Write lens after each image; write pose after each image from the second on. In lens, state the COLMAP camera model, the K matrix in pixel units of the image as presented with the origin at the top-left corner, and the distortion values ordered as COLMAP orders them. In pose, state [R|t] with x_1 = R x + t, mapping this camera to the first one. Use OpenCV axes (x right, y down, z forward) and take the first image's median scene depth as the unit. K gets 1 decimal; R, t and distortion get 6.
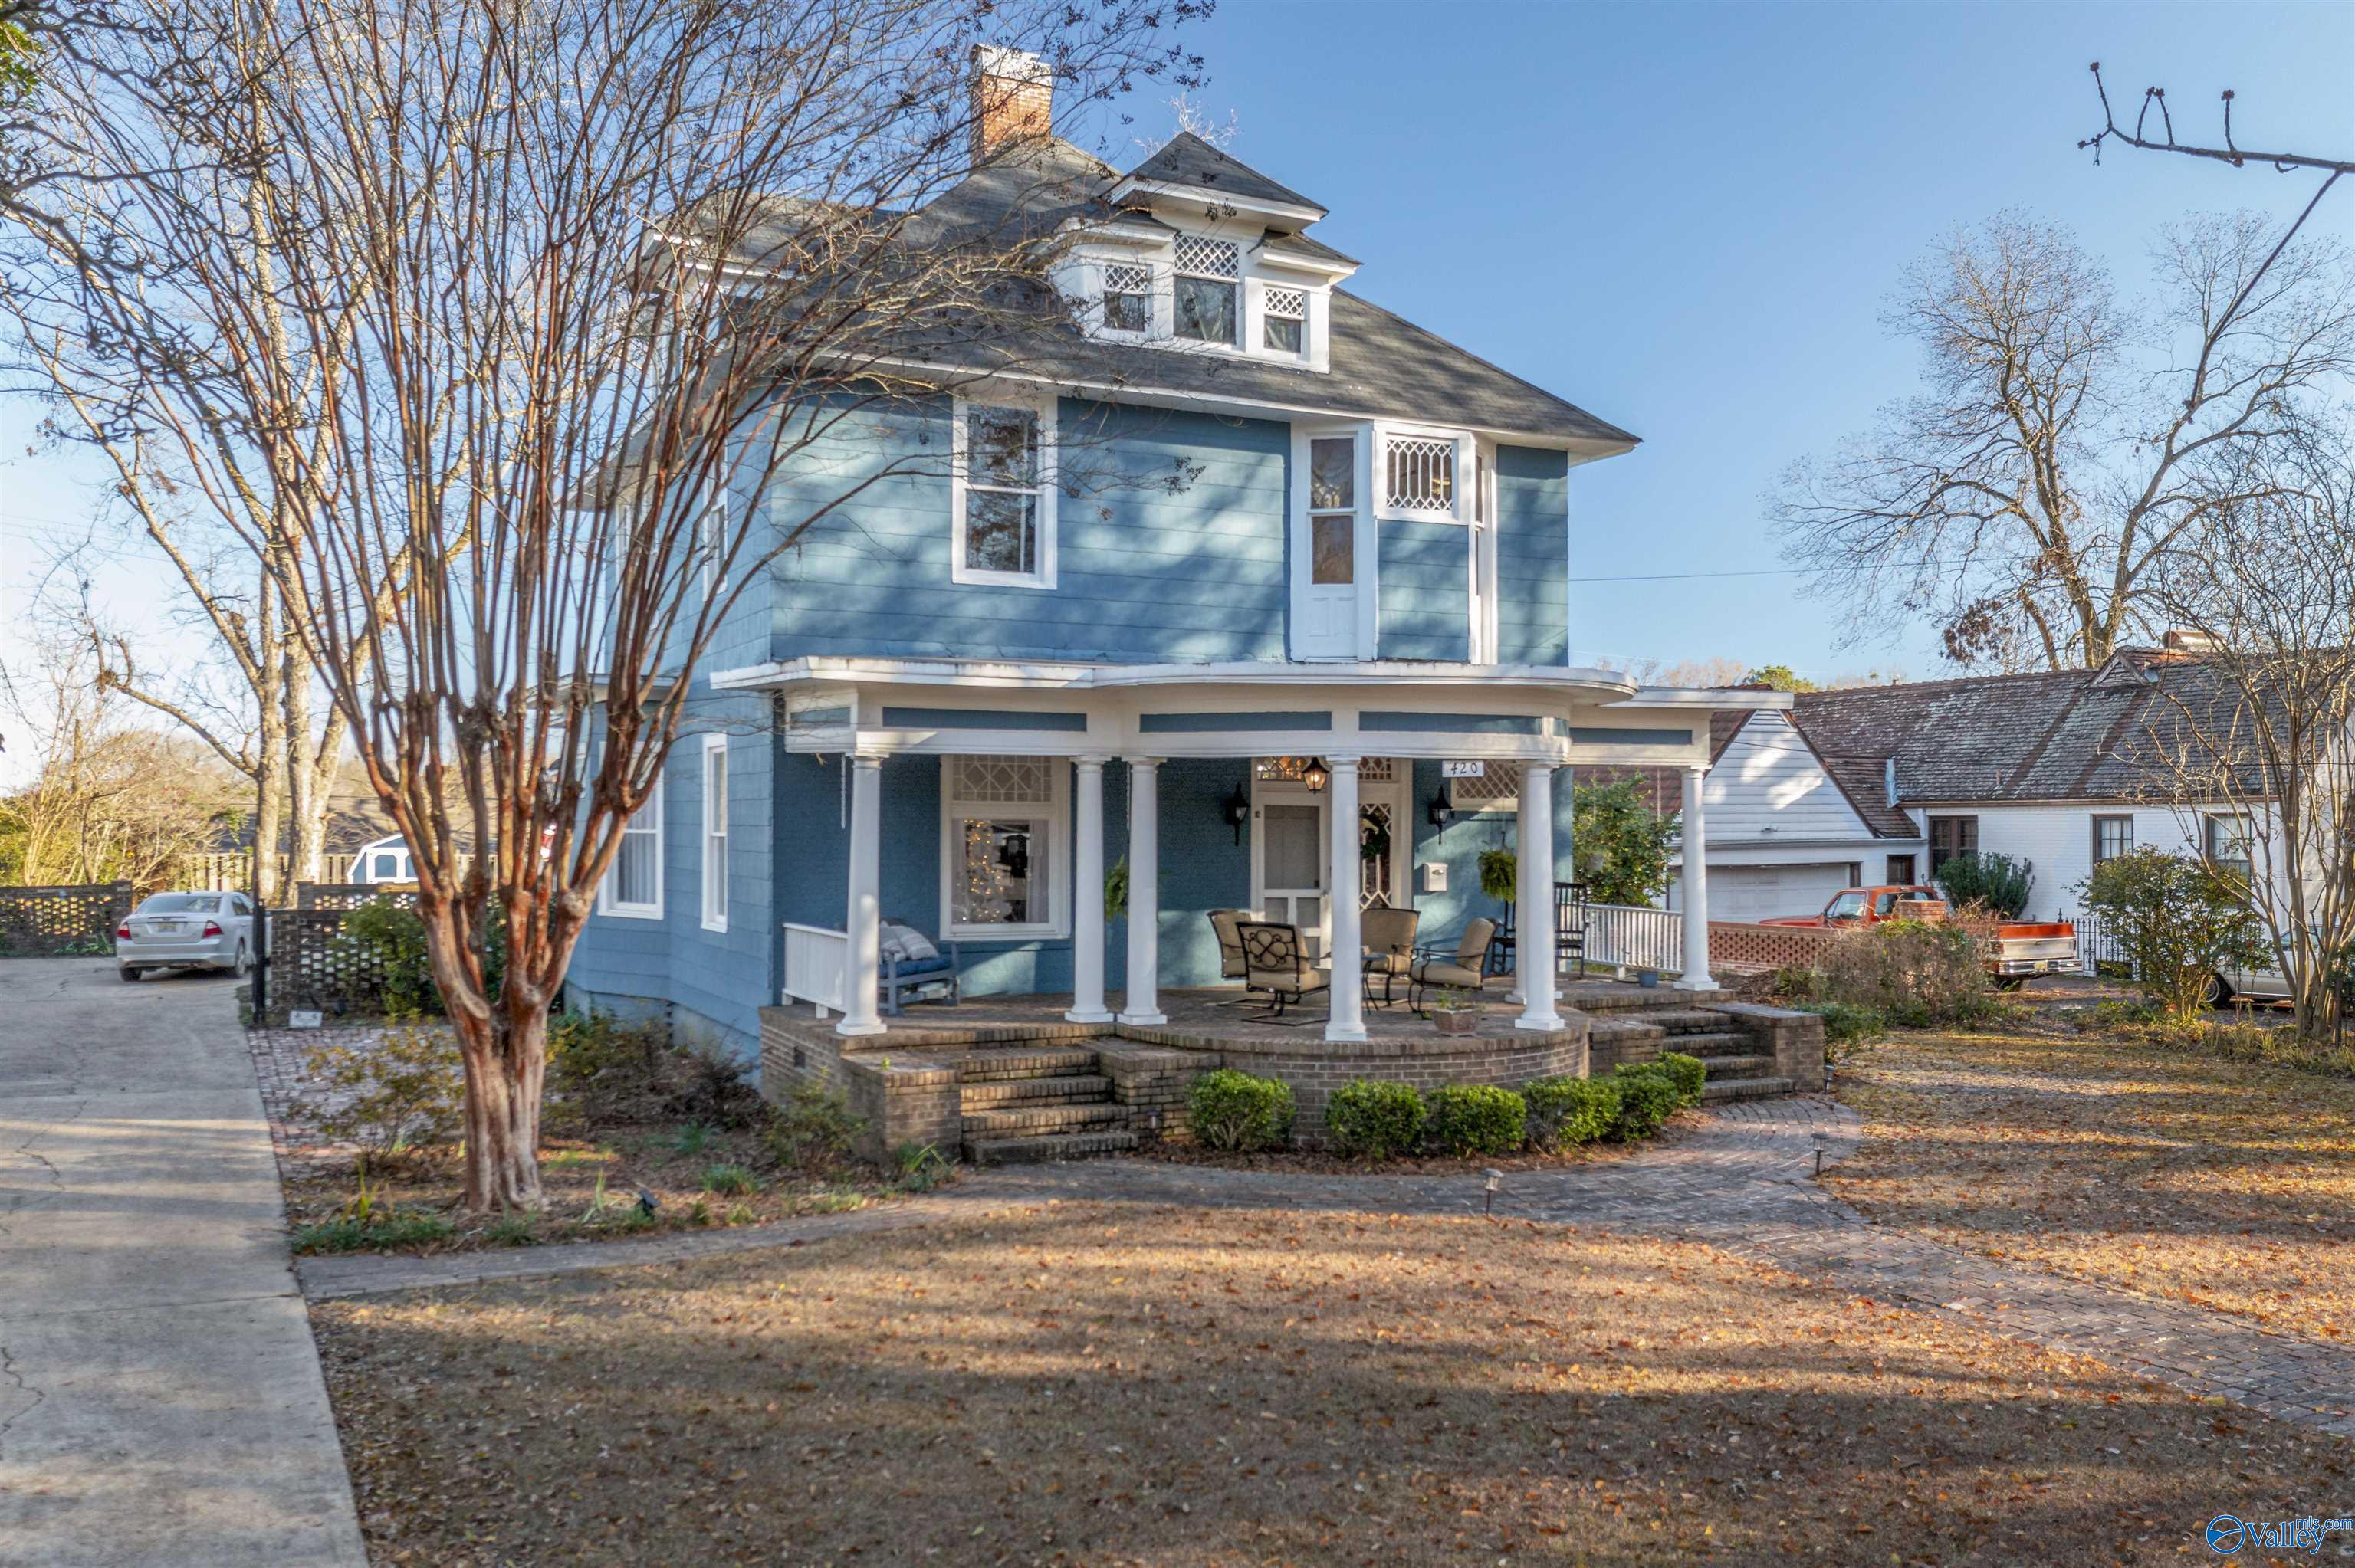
lens RADIAL K [[1912.4, 0, 1177.7], [0, 1912.4, 812.4], [0, 0, 1]] dist [-0.004126, -0.006583]
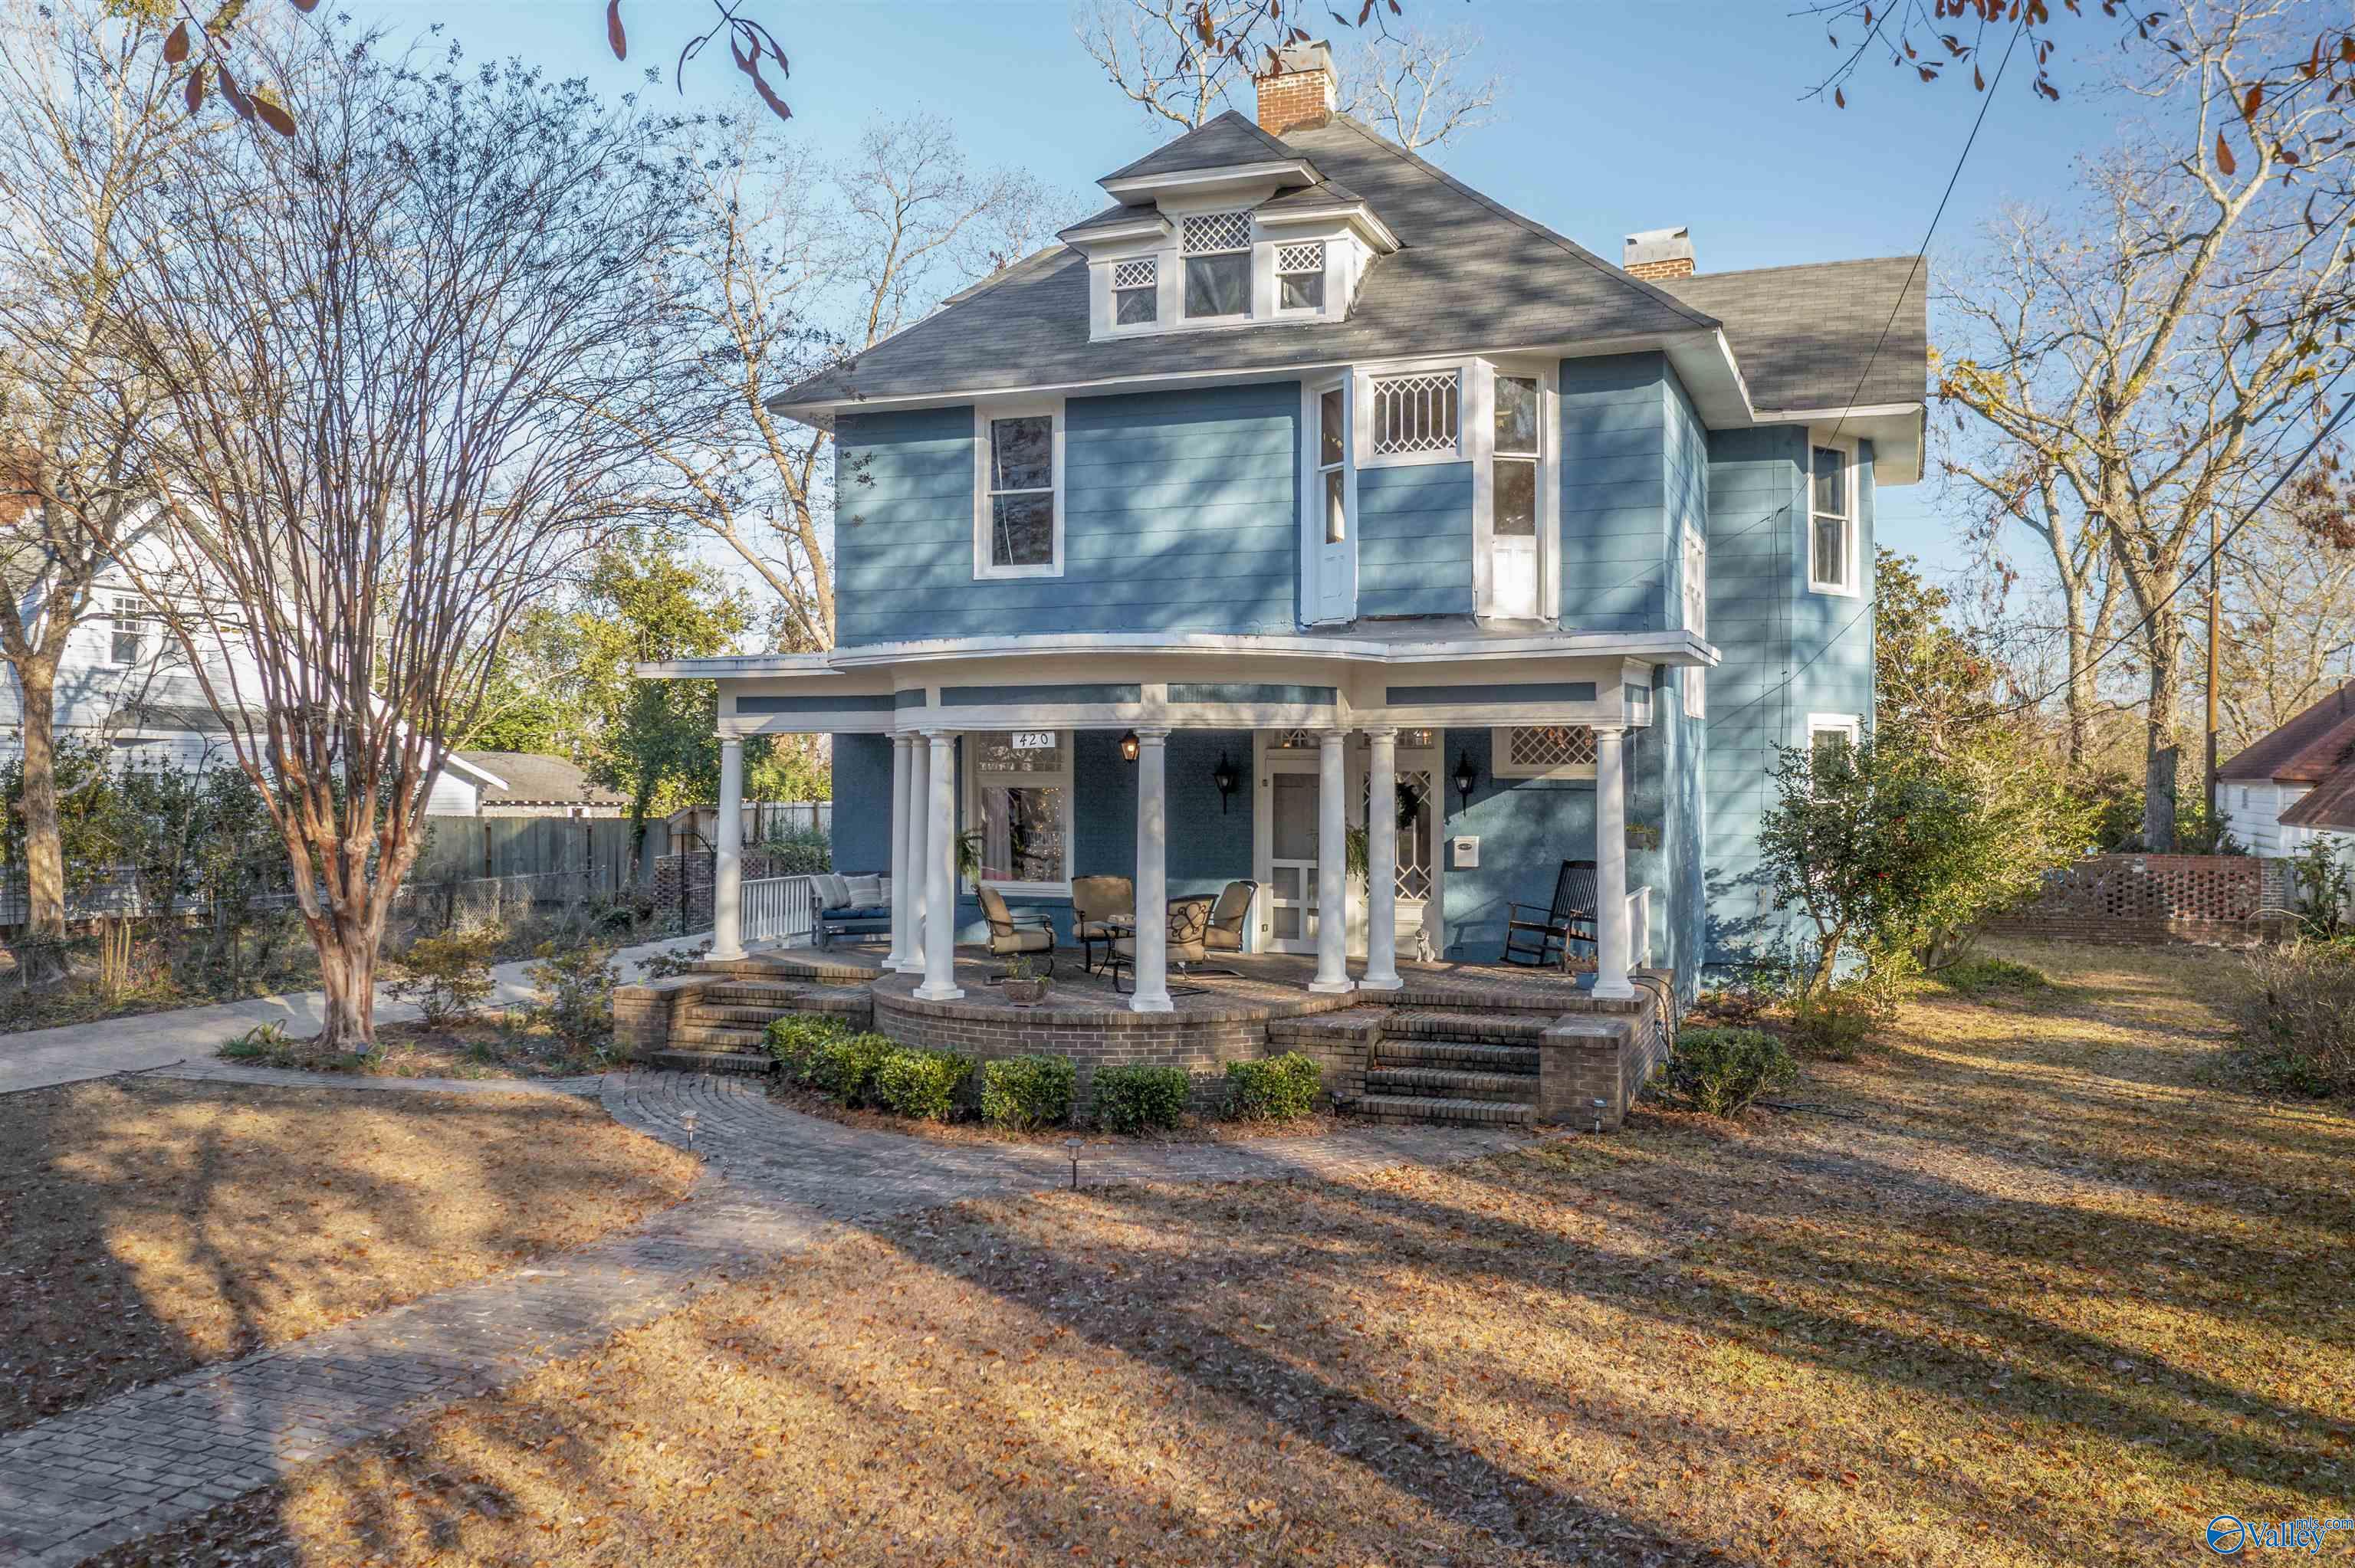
lens RADIAL K [[1837.9, 0, 1129.4], [0, 1837.9, 752.4], [0, 0, 1]] dist [-0.002966, 0.001433]
pose [[0.668481, -0.007192, -0.743695, 0.697366], [0.000749, 0.999959, -0.008997, -0.006207], [0.743729, 0.005457, 0.668459, 0.311173]]
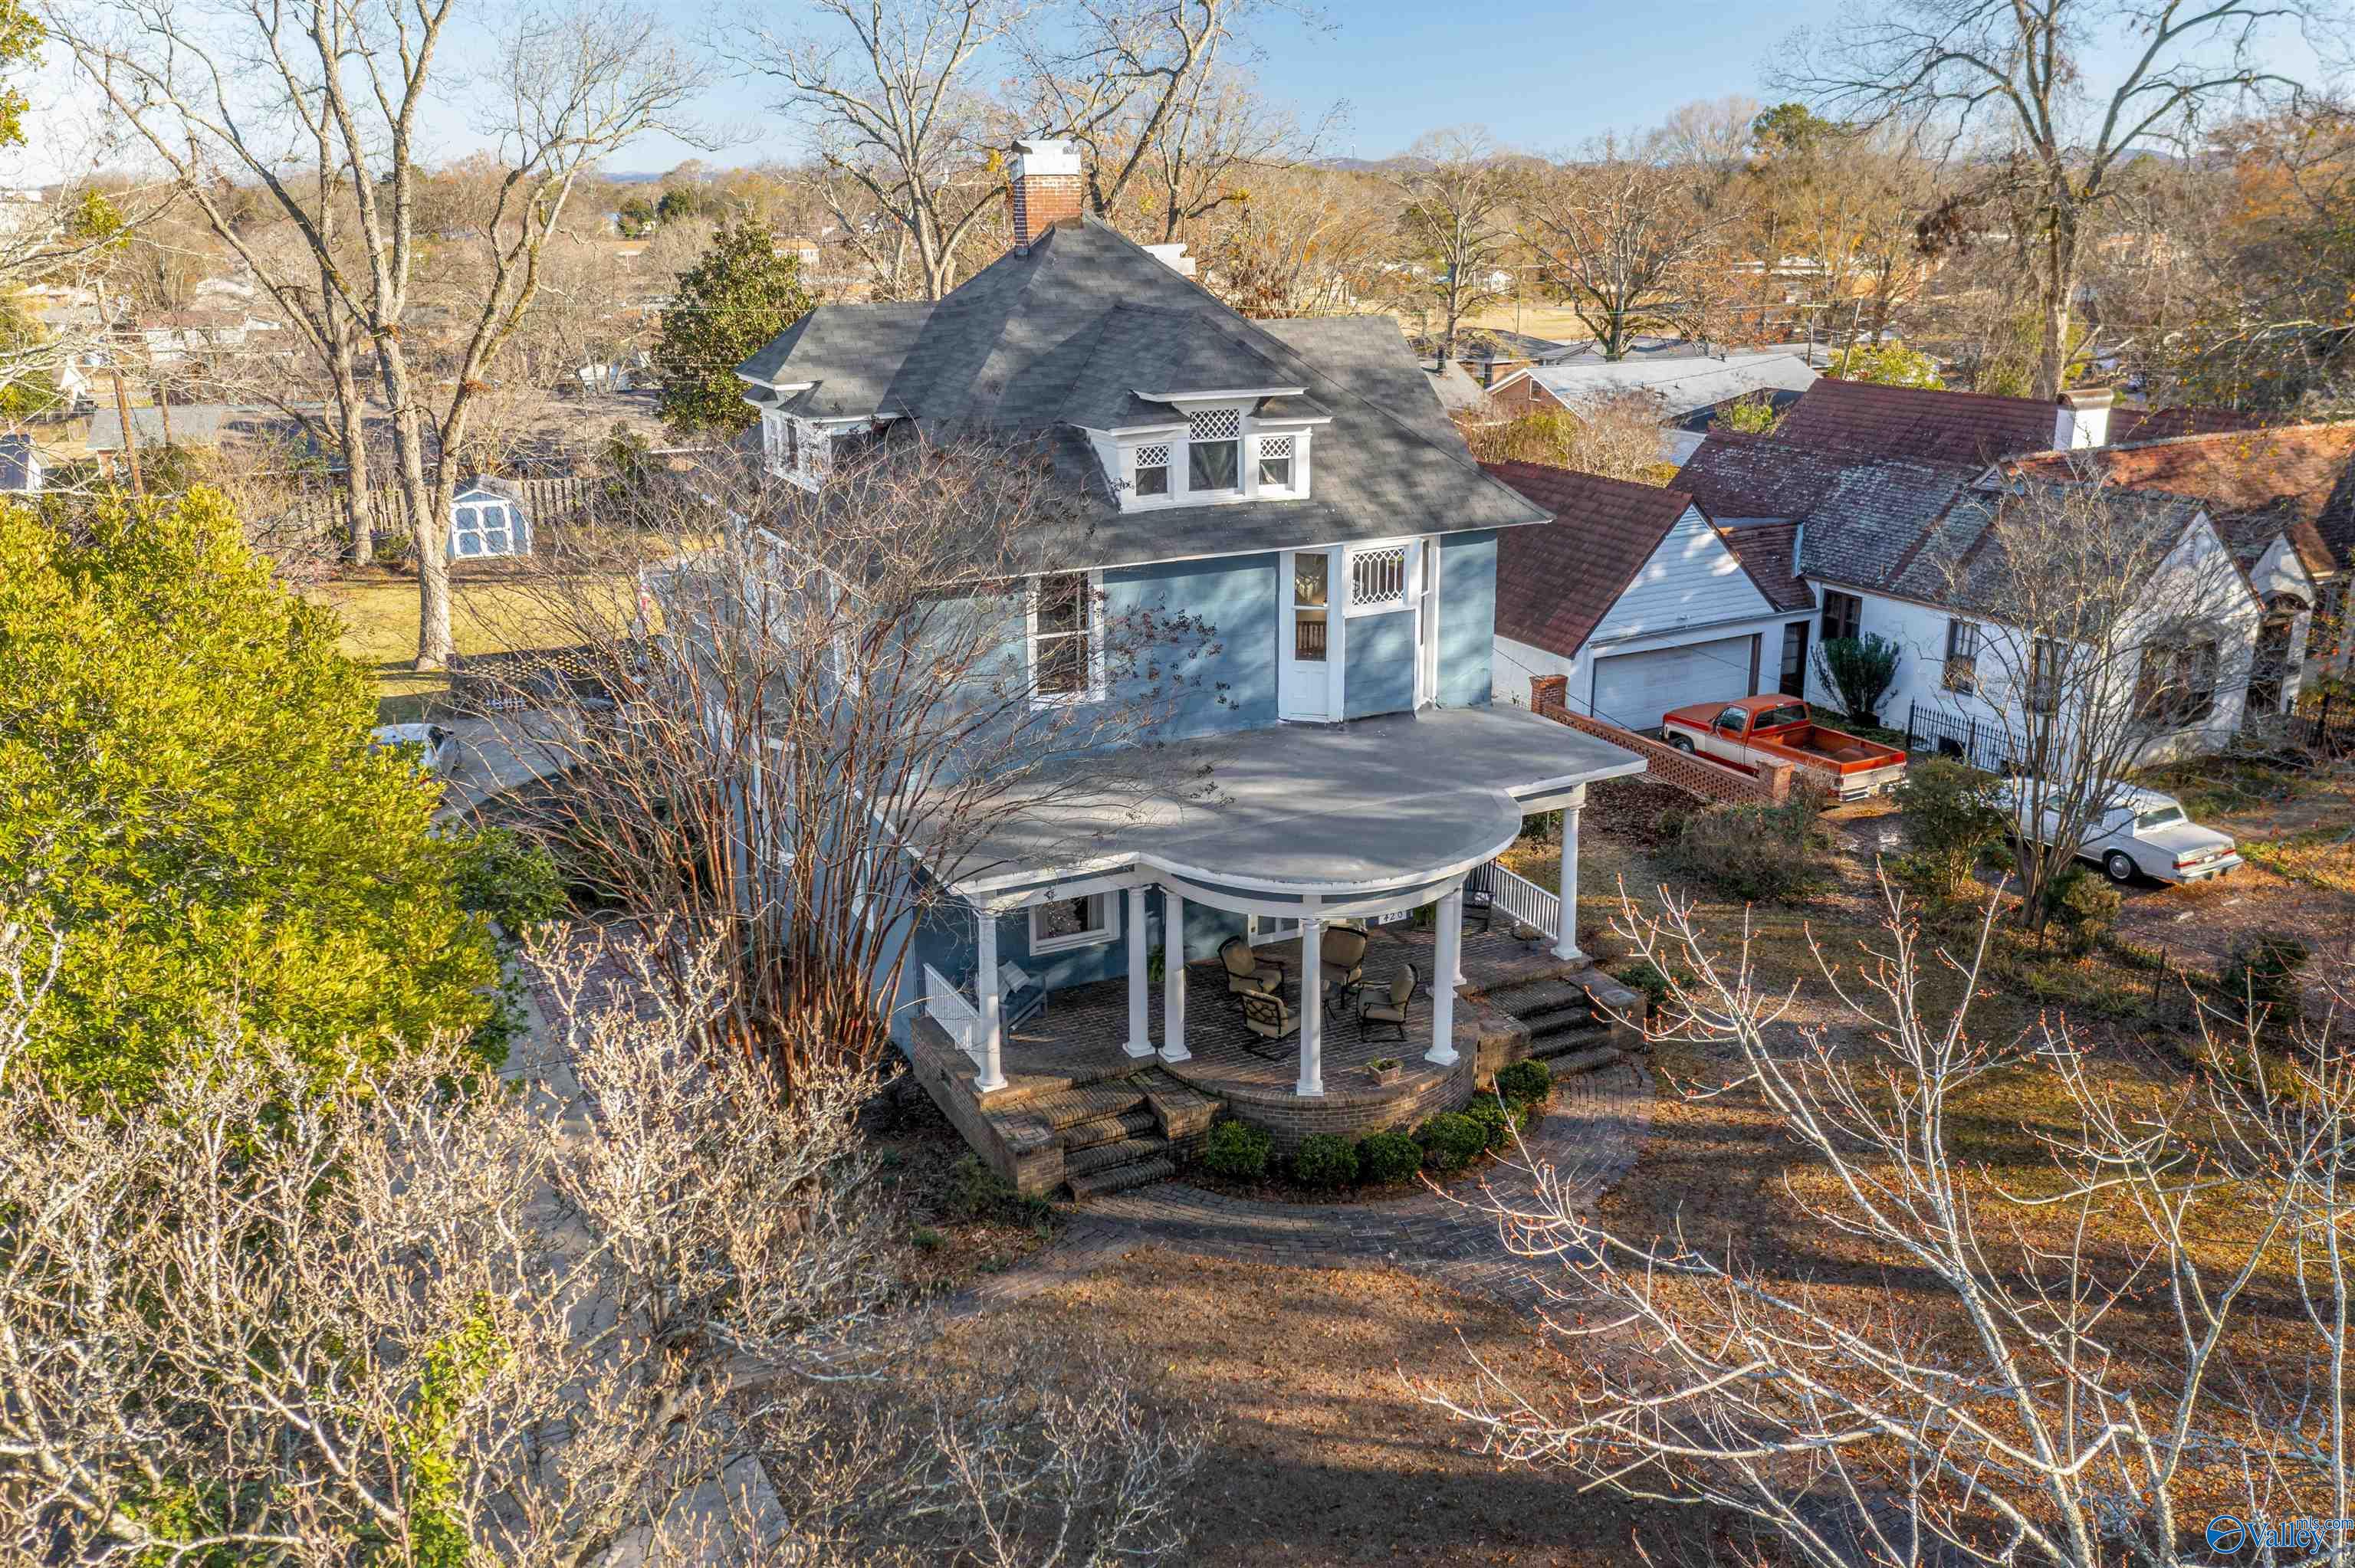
lens RADIAL K [[1922.8, 0, 1177.5], [0, 1922.8, 784.0], [0, 0, 1]] dist [-0.019678, 0.008984]
pose [[0.999941, -0.010781, -0.001254, -0.010220], [0.010660, 0.953756, 0.300394, -0.442333], [-0.002043, -0.300390, 0.953814, -0.297437]]
